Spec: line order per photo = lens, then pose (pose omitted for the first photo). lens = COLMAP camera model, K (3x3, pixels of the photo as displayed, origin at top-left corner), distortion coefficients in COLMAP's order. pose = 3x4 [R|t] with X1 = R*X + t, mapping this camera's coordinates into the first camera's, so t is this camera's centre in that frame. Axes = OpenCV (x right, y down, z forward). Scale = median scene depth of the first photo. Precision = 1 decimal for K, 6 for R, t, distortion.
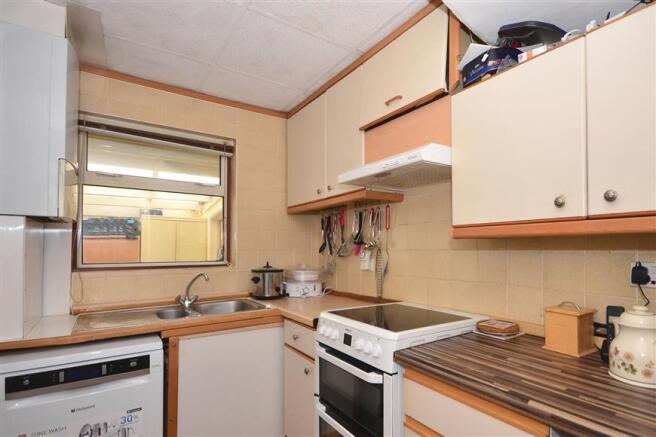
lens RADIAL K [[338.5, 0, 336.3], [0, 338.5, 241.0], [0, 0, 1]] dist [0.003560, 0.001835]
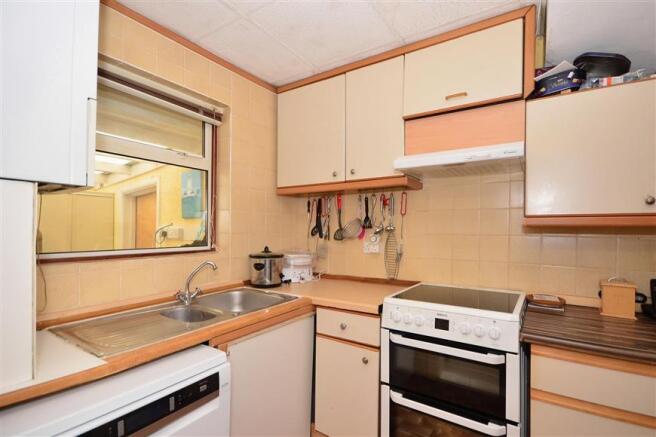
lens RADIAL K [[311.4, 0, 327.4], [0, 311.4, 223.7], [0, 0, 1]] dist [0.009809, -0.001156]
pose [[0.919526, 0.013763, 0.392788, -0.426774], [-0.016510, 0.999857, 0.003615, -0.005715], [-0.392682, -0.009809, 0.919622, 0.177809]]
